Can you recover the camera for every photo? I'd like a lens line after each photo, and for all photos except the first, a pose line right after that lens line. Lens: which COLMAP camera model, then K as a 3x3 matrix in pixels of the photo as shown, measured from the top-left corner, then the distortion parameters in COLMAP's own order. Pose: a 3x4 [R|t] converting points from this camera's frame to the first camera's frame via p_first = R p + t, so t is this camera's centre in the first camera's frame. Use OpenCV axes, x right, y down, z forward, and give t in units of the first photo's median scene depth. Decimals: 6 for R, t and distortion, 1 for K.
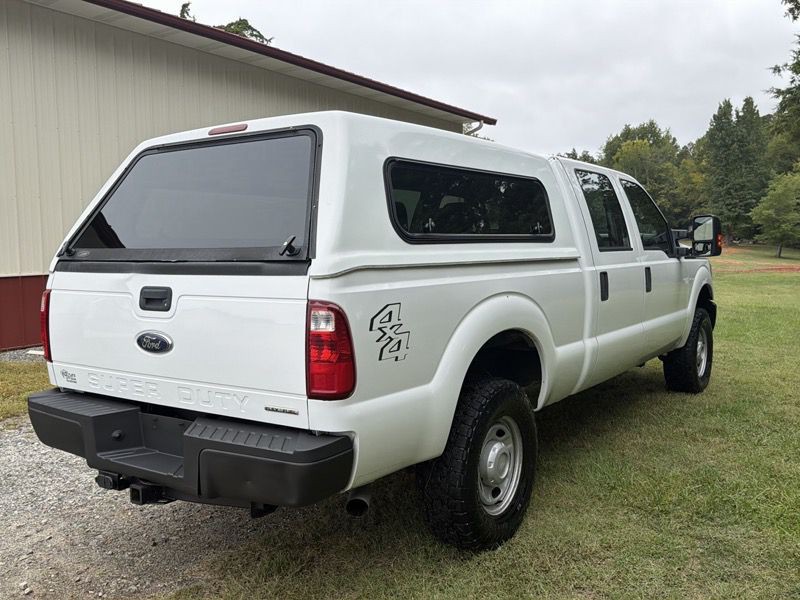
lens RADIAL K [[718.5, 0, 400.0], [0, 718.5, 300.0], [0, 0, 1]] dist [0.115355, -0.191341]
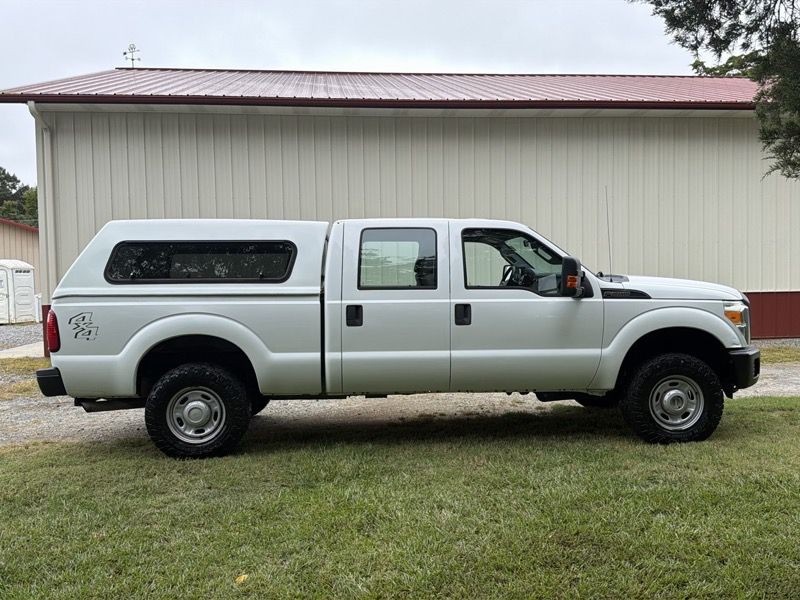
lens RADIAL K [[715.0, 0, 400.0], [0, 715.0, 300.0], [0, 0, 1]] dist [0.140013, -0.248787]
pose [[0.615008, 0.029640, -0.787964, 1.731616], [-0.058393, 0.998261, -0.008025, -0.053193], [0.786356, 0.050947, 0.615669, 0.311016]]
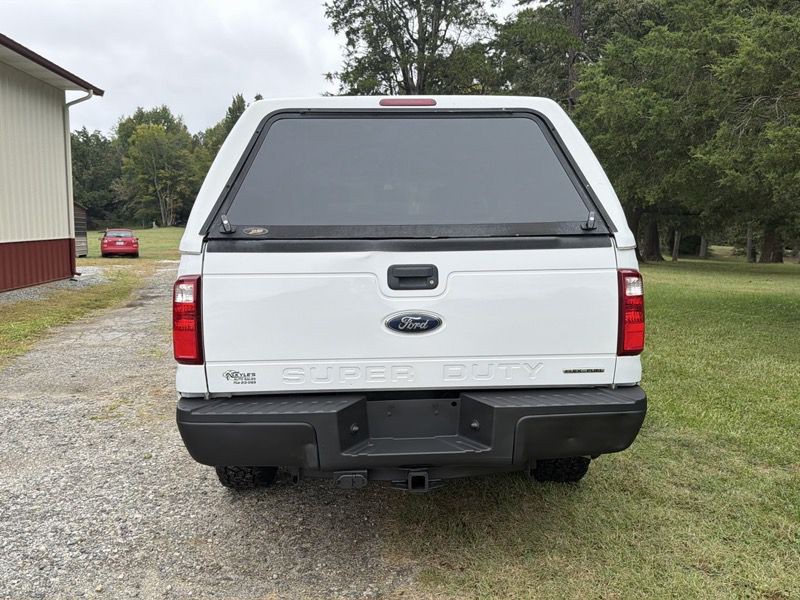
lens RADIAL K [[715.0, 0, 400.0], [0, 715.0, 300.0], [0, 0, 1]] dist [0.140013, -0.248787]
pose [[0.790879, -0.059280, 0.609095, -0.782096], [0.046966, 0.998241, 0.036170, -0.005639], [-0.610168, 0.000001, 0.792272, 0.223776]]
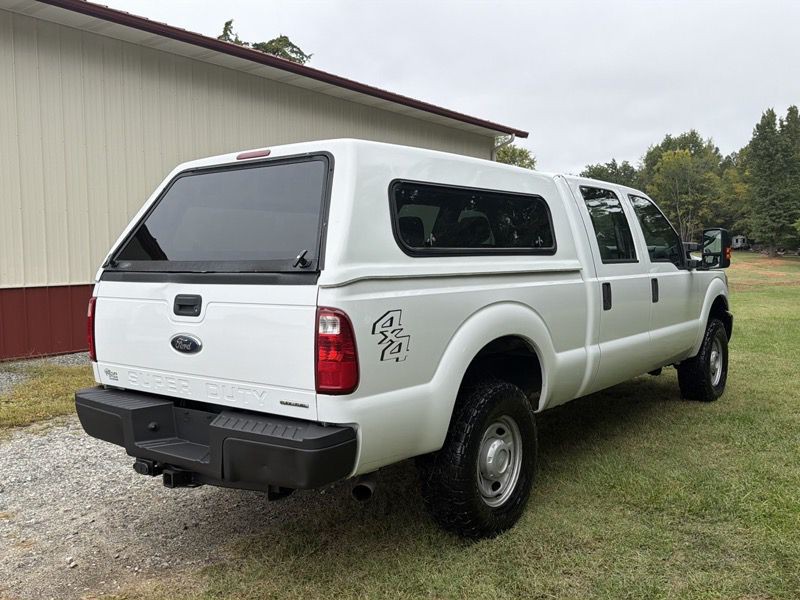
lens RADIAL K [[715.0, 0, 400.0], [0, 715.0, 300.0], [0, 0, 1]] dist [0.140013, -0.248787]
pose [[0.998601, 0.004960, -0.052646, 0.044582], [-0.005715, 0.999883, -0.014207, 0.003609], [0.052570, 0.014488, 0.998512, -0.088325]]
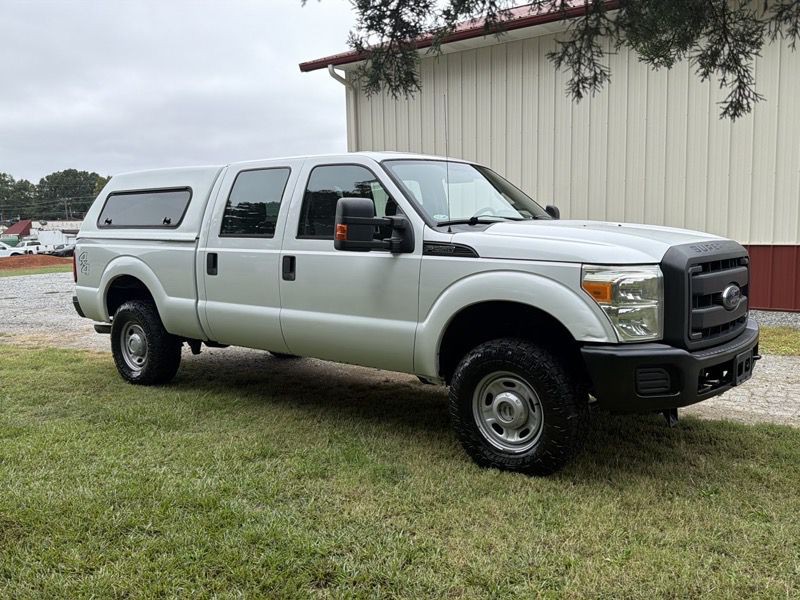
lens RADIAL K [[715.0, 0, 400.0], [0, 715.0, 300.0], [0, 0, 1]] dist [0.140013, -0.248787]
pose [[-0.088285, 0.120692, -0.988756, 1.922326], [-0.065432, 0.989786, 0.126660, -0.175890], [0.993944, 0.075878, -0.079486, 1.807523]]
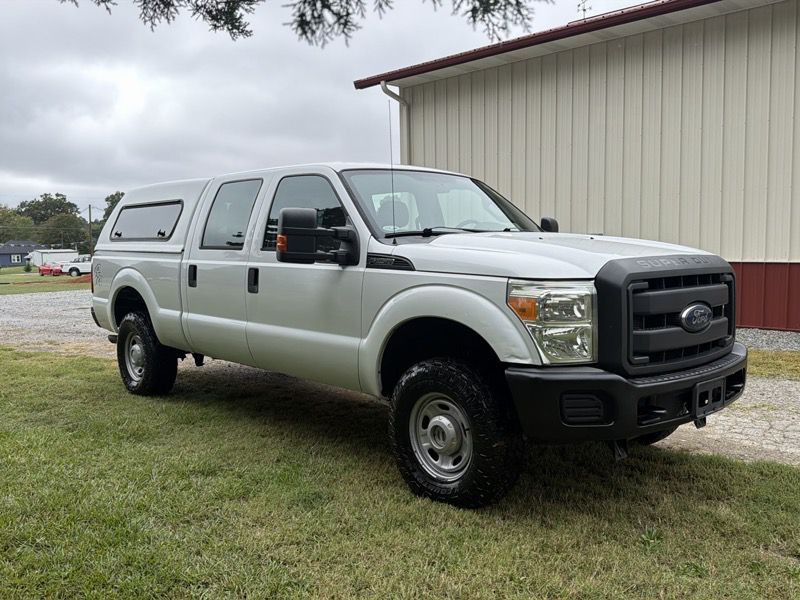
lens RADIAL K [[713.0, 0, 400.0], [0, 713.0, 300.0], [0, 0, 1]] dist [0.139406, -0.238421]
pose [[-0.220172, 0.094841, -0.970840, 1.818394], [-0.066126, 0.991522, 0.111858, -0.181015], [0.973217, 0.088825, -0.212034, 2.051852]]
